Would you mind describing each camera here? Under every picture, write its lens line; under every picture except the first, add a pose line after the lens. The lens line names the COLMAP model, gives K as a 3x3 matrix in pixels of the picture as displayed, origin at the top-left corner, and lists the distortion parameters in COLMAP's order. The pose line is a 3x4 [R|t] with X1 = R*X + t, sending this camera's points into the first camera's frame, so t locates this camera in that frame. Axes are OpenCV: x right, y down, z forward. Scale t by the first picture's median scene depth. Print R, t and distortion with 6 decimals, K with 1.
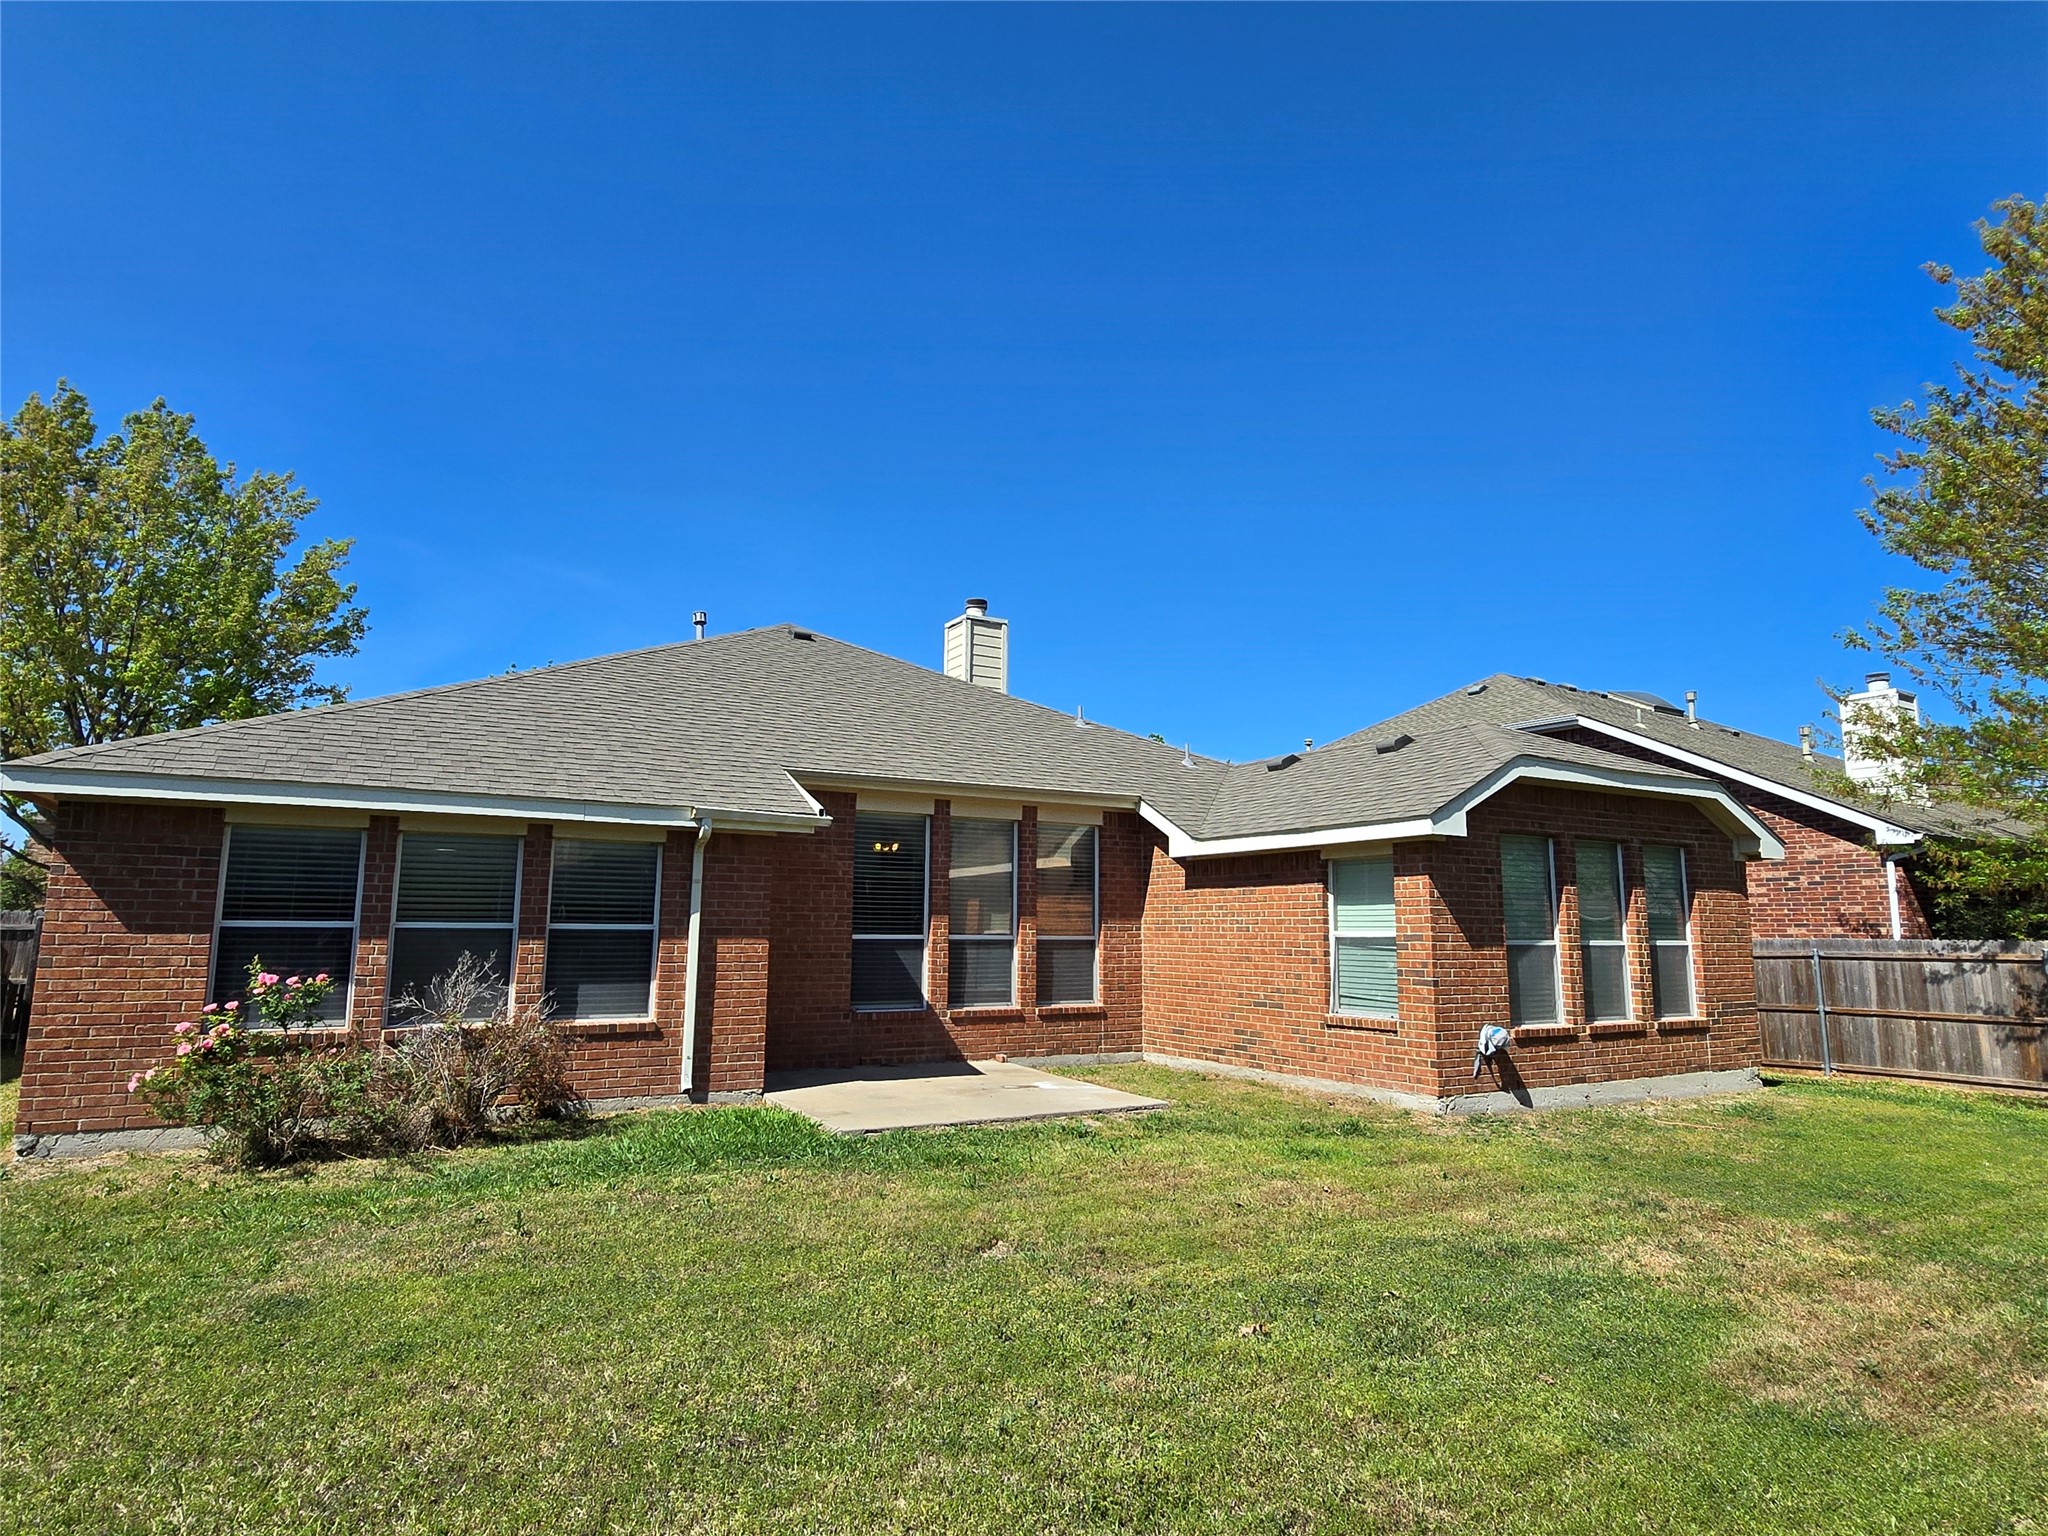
lens RADIAL K [[1173.7, 0, 1017.4], [0, 1173.7, 757.8], [0, 0, 1]] dist [0.003150, -0.003634]
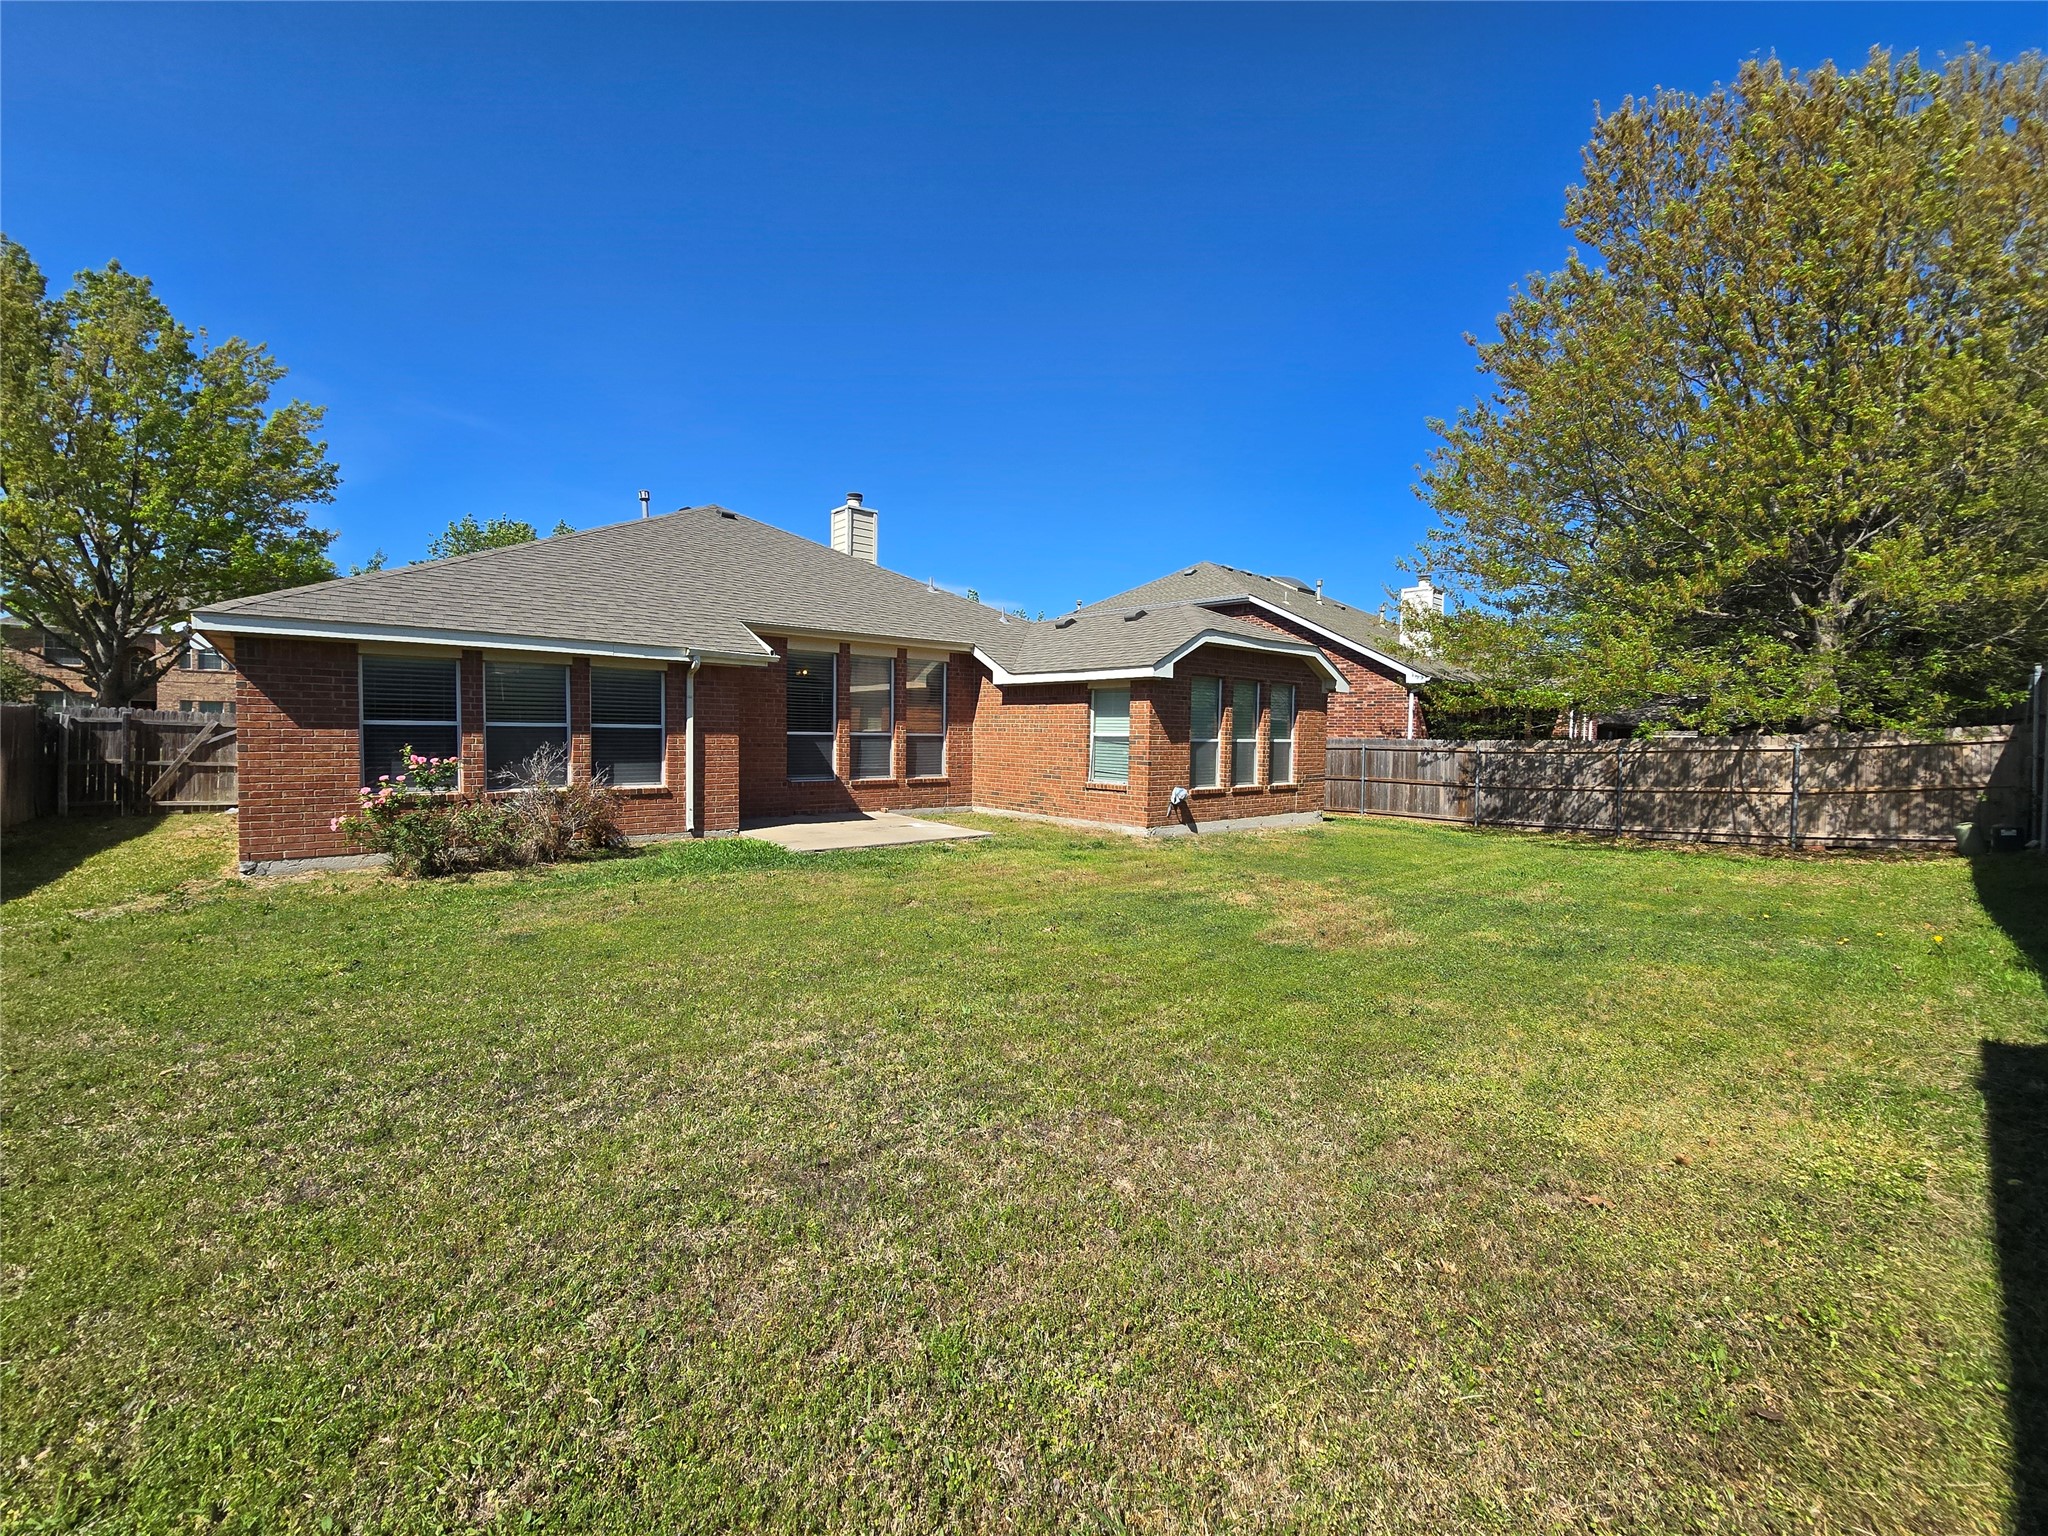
lens RADIAL K [[839.8, 0, 1034.3], [0, 839.8, 768.7], [0, 0, 1]] dist [-0.001749, -0.001028]
pose [[0.980688, -0.000156, 0.195580, -0.043464], [-0.037715, 0.981080, 0.189894, -0.024075], [-0.191909, -0.193603, 0.962127, -0.133002]]
